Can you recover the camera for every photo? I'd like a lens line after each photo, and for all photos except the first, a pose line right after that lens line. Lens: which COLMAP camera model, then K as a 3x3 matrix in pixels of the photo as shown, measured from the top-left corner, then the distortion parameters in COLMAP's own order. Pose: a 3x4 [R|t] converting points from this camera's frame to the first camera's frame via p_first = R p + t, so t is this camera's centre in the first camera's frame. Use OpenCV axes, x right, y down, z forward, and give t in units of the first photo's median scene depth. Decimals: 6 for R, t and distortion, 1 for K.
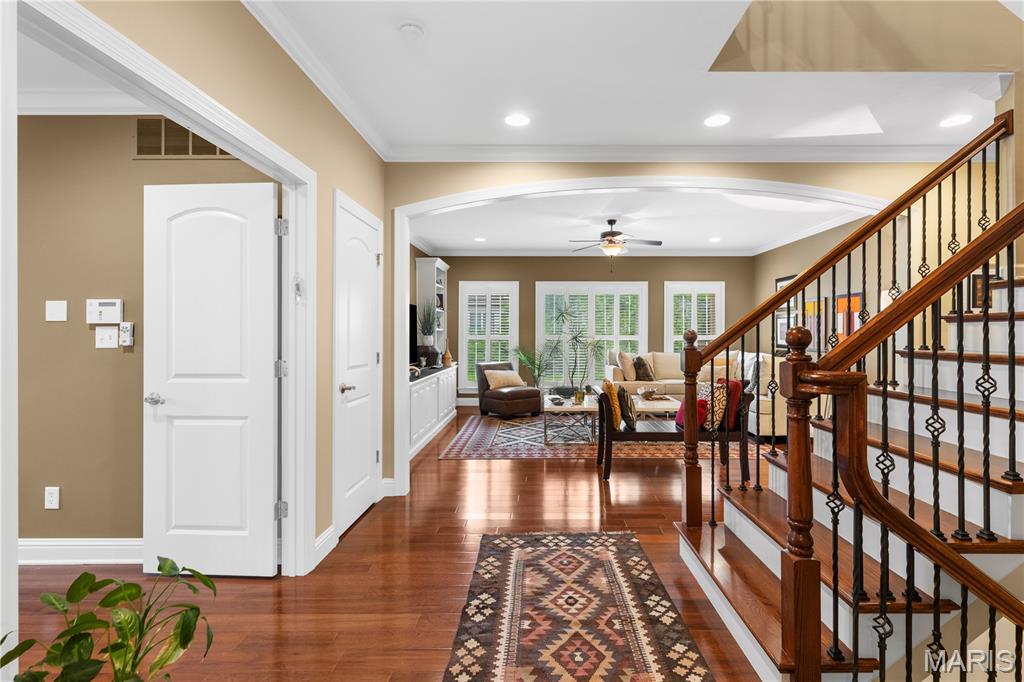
lens RADIAL K [[476.3, 0, 538.4], [0, 476.3, 334.1], [0, 0, 1]] dist [-0.000440, -0.000398]
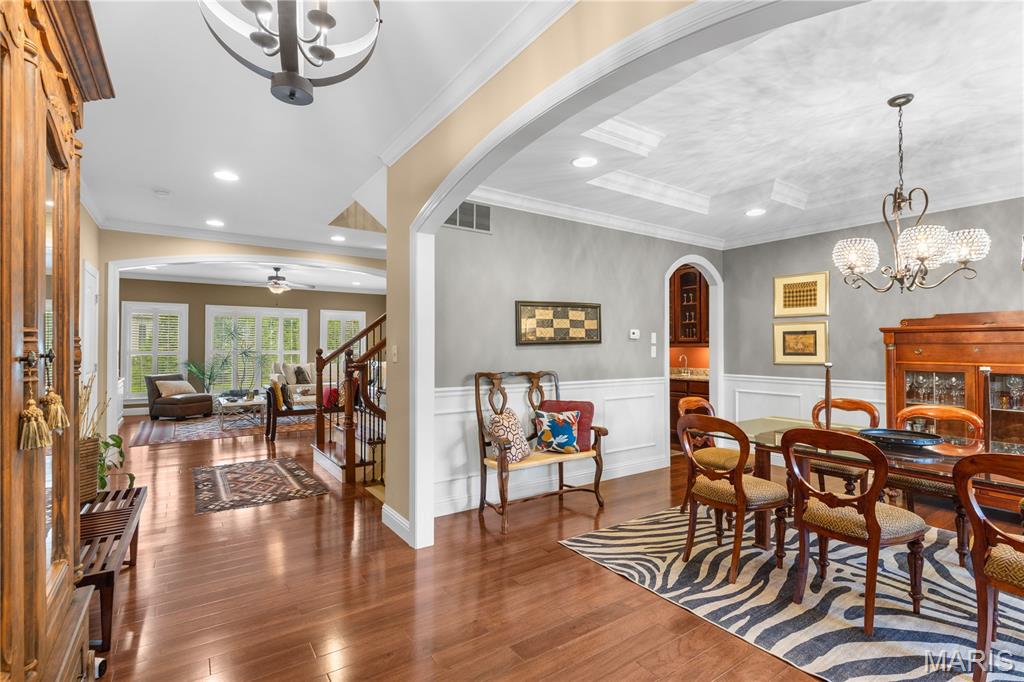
lens RADIAL K [[476.3, 0, 512.6], [0, 476.3, 344.3], [0, 0, 1]] dist [-0.000440, -0.000398]
pose [[0.818231, 0.004374, 0.574873, -0.113393], [-0.000057, 0.999972, -0.007528, -0.007294], [-0.574890, 0.006127, 0.818208, -0.738761]]
